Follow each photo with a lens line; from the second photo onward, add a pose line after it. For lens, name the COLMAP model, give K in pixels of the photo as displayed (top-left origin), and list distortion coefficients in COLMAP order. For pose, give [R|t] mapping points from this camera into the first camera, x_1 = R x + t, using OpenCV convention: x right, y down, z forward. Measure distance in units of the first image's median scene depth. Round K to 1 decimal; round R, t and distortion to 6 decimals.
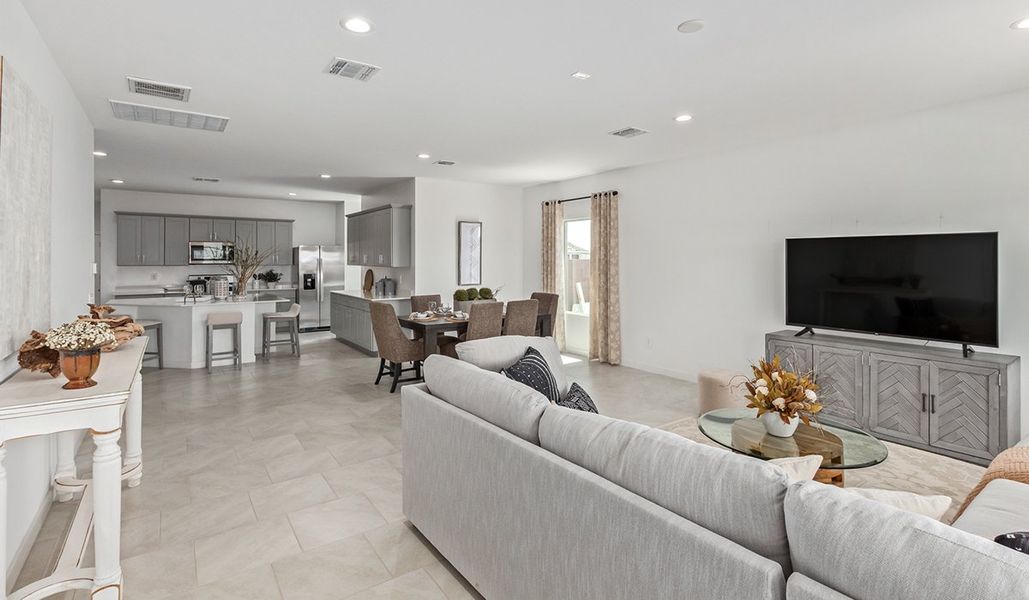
lens RADIAL K [[476.5, 0, 512.6], [0, 476.5, 263.7], [0, 0, 1]] dist [0.003511, 0.000492]
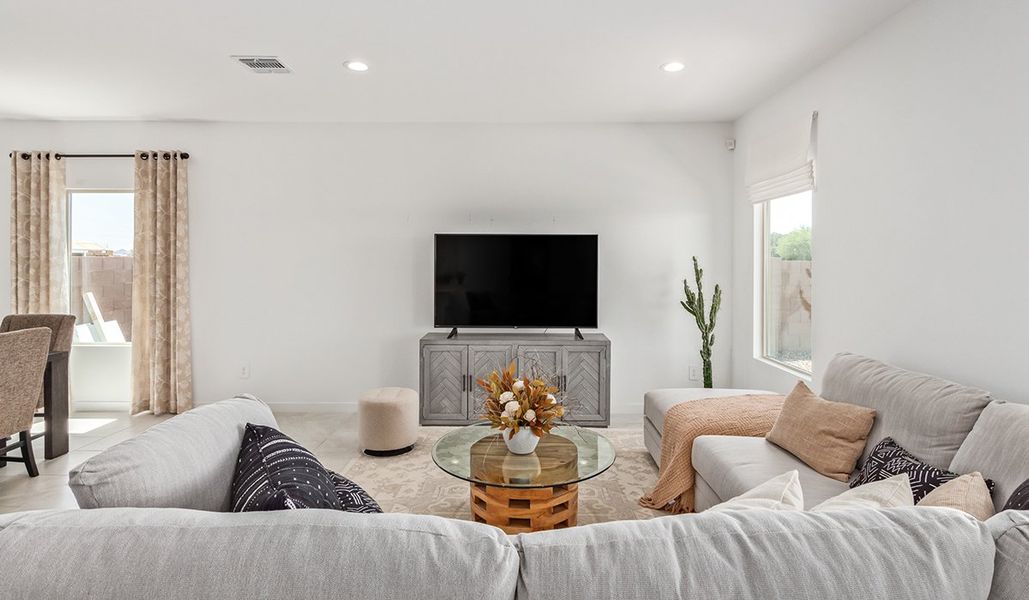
lens RADIAL K [[516.7, 0, 514.3], [0, 516.7, 266.2], [0, 0, 1]] dist [0.000797, 0.000294]
pose [[0.585165, -0.004332, 0.810903, -0.099024], [0.003893, 0.999989, 0.002533, 0.005453], [-0.810905, 0.001675, 0.585175, 0.199468]]
